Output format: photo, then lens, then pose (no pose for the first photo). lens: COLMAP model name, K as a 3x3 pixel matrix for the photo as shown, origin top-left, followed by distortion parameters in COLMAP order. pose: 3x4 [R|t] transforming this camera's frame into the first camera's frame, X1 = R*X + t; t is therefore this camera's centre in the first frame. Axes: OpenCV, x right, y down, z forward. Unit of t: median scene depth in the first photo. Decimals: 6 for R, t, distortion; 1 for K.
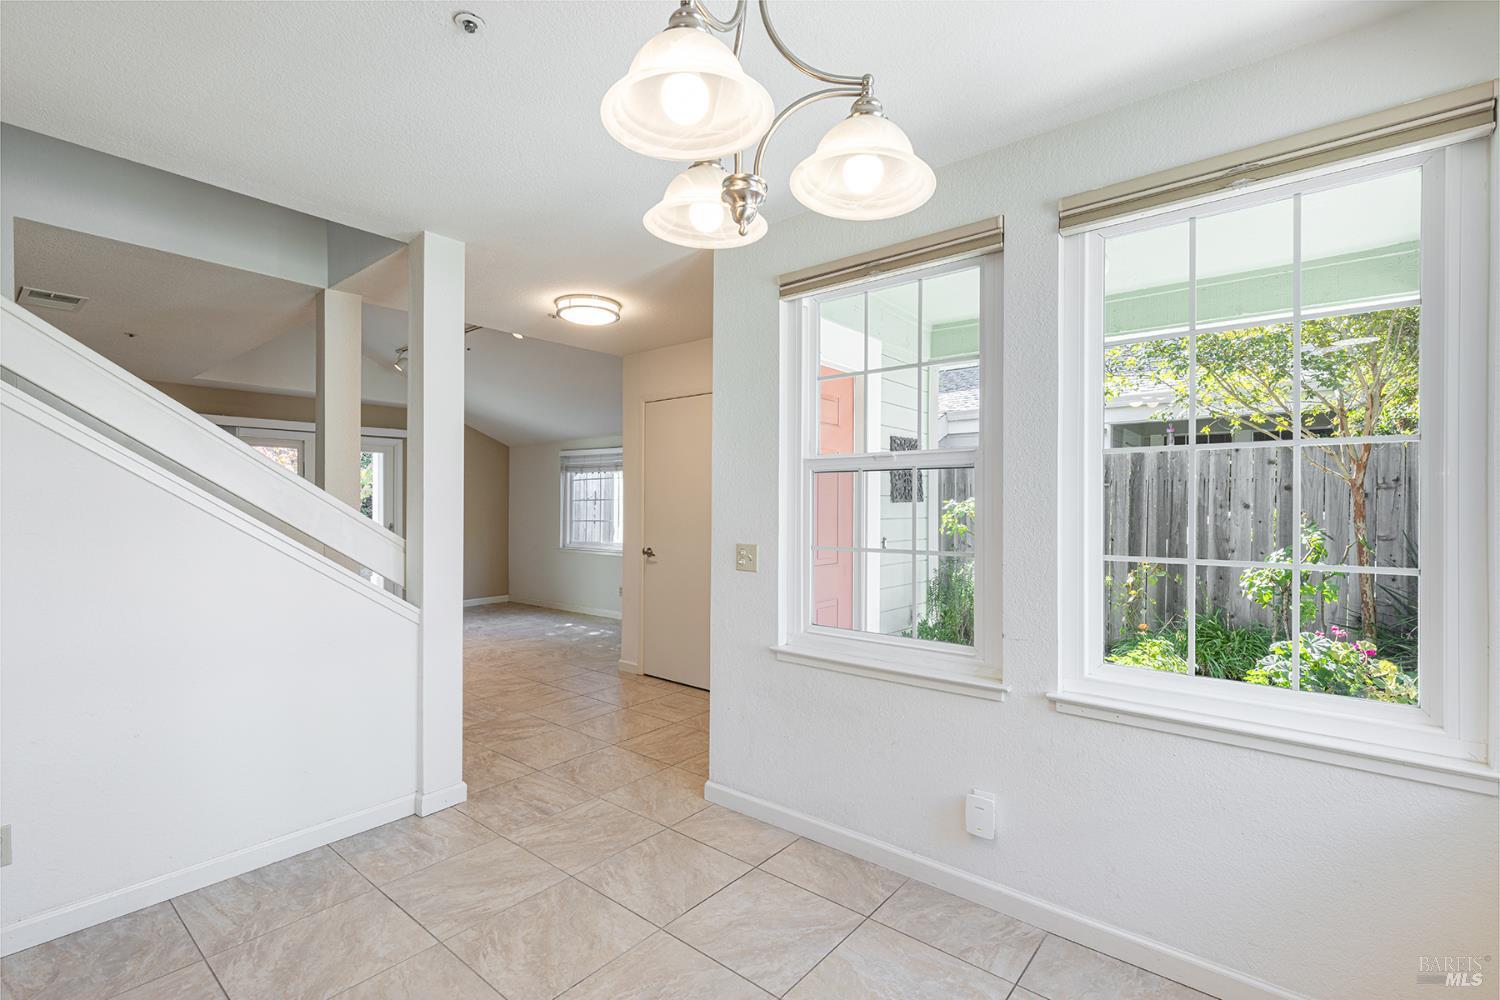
lens RADIAL K [[665.6, 0, 751.3], [0, 665.6, 504.2], [0, 0, 1]] dist [0.004238, 0.000655]
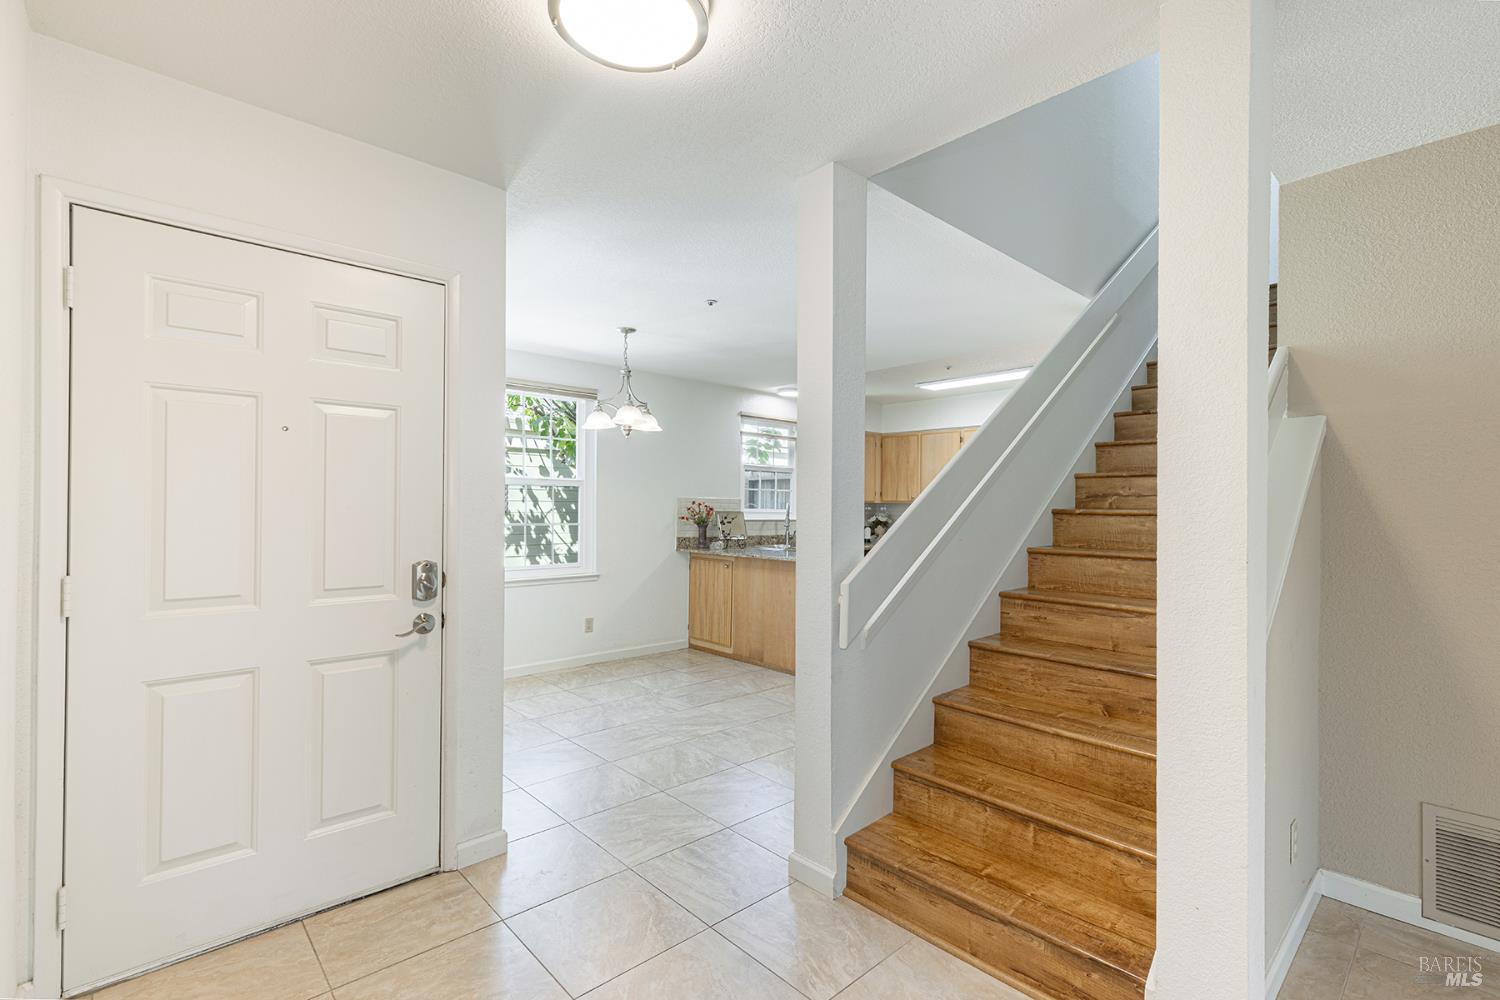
lens RADIAL K [[688.1, 0, 773.7], [0, 688.1, 508.4], [0, 0, 1]] dist [0.001183, -0.000039]
pose [[-0.993817, -0.011736, 0.110404, -0.523426], [-0.011803, 0.999930, 0.000051, 0.004474], [-0.110397, -0.001253, -0.993887, 1.927692]]
